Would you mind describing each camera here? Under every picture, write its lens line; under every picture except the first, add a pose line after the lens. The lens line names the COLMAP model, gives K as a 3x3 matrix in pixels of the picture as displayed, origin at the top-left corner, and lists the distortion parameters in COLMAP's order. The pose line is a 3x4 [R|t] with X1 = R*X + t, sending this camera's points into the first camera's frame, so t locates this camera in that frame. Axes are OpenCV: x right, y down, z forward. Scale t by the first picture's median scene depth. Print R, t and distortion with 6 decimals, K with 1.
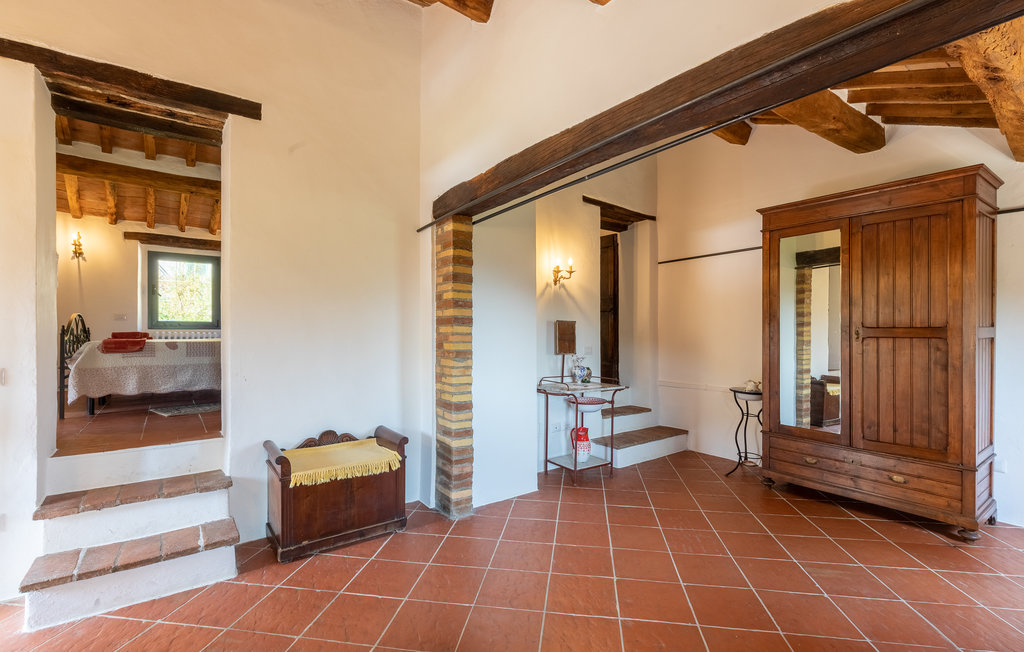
lens RADIAL K [[461.8, 0, 529.2], [0, 461.8, 324.4], [0, 0, 1]] dist [-0.003206, -0.000776]
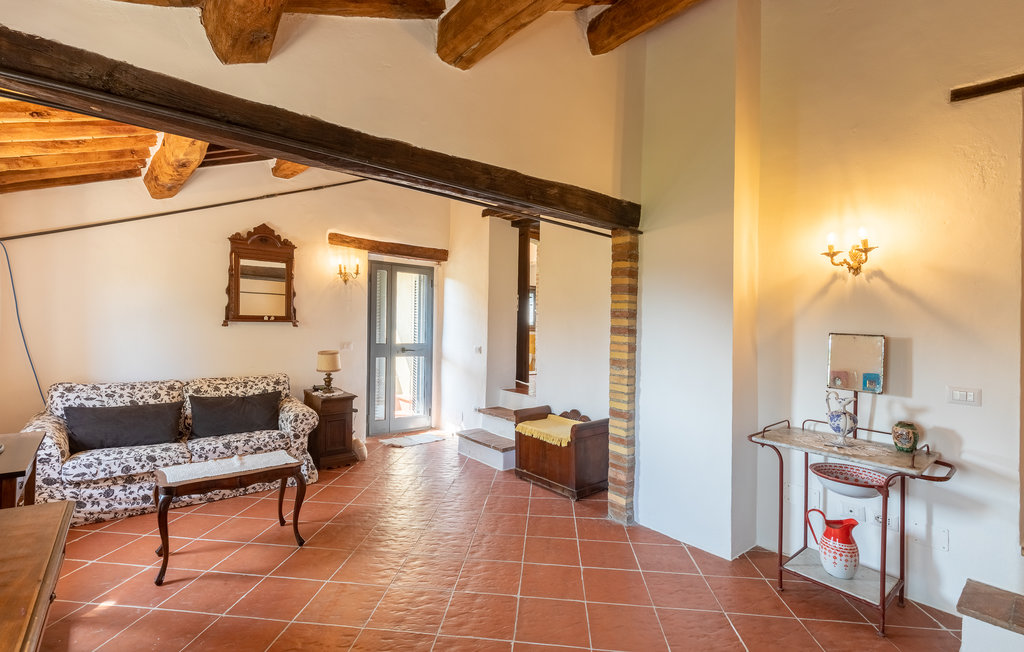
lens RADIAL K [[461.8, 0, 529.2], [0, 461.8, 324.4], [0, 0, 1]] dist [-0.003206, -0.000776]
pose [[0.053208, -0.006435, -0.998563, 0.896360], [-0.018536, 0.999801, -0.007430, -0.010694], [0.998411, 0.018905, 0.053078, 0.759914]]
